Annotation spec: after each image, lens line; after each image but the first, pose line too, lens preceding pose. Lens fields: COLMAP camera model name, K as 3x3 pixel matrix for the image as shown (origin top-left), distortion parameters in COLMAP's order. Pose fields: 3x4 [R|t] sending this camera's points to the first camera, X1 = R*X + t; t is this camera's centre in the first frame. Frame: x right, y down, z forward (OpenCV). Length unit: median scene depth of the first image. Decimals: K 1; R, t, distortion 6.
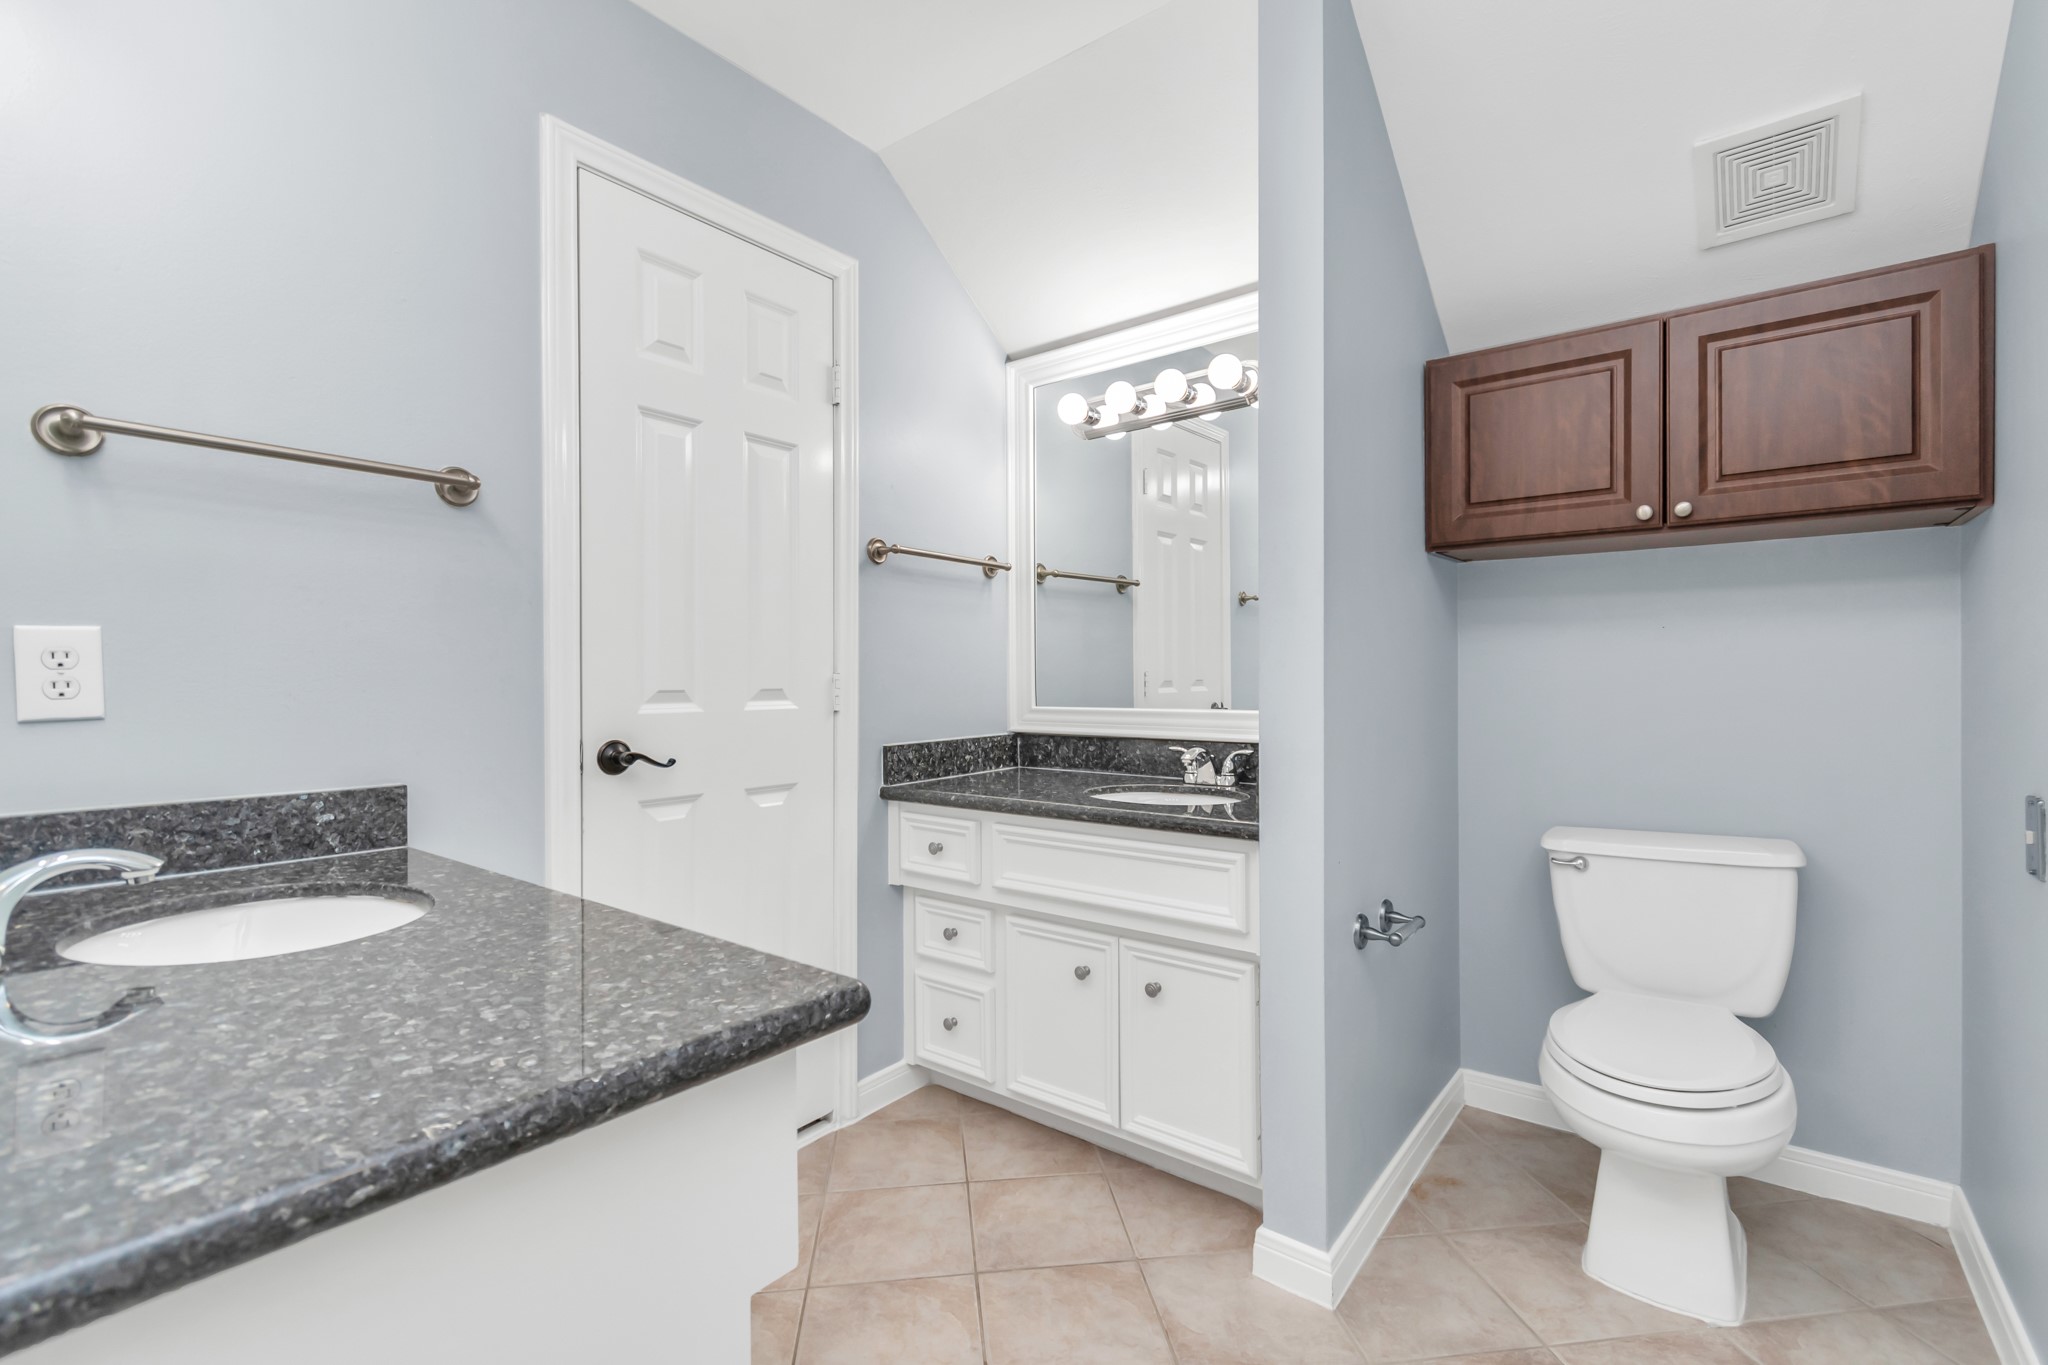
lens RADIAL K [[905.6, 0, 1018.6], [0, 905.6, 681.2], [0, 0, 1]] dist [0.001586, -0.000325]
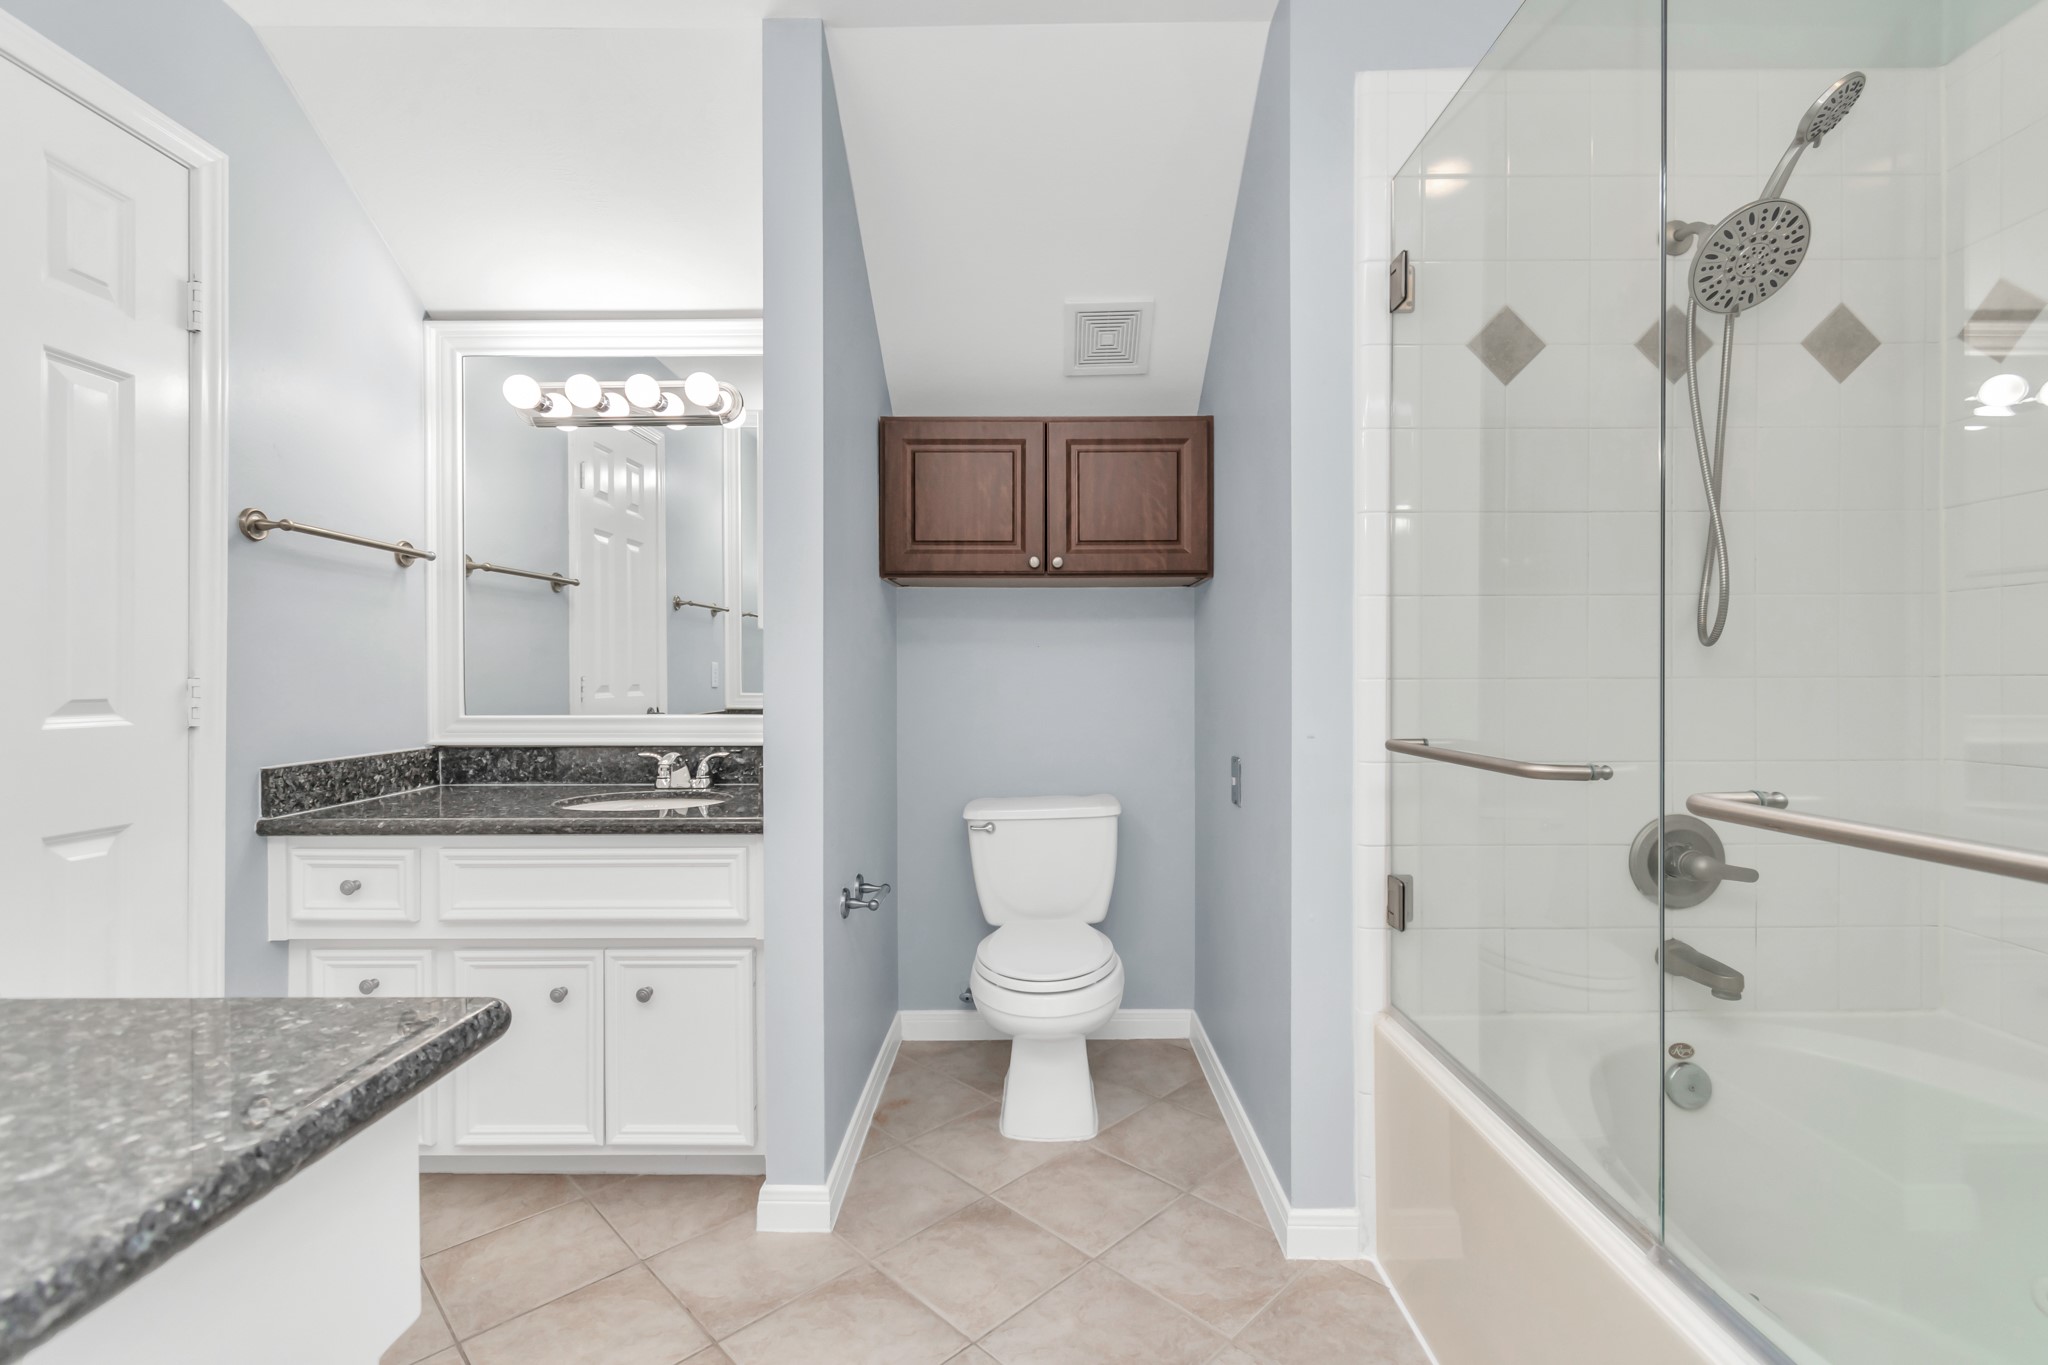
lens RADIAL K [[905.6, 0, 1018.6], [0, 905.6, 681.2], [0, 0, 1]] dist [0.001586, -0.000325]
pose [[0.795492, 0.001312, 0.605963, -0.131744], [0.000437, 0.999996, -0.002738, -0.004544], [-0.605964, 0.002443, 0.795488, -0.053214]]
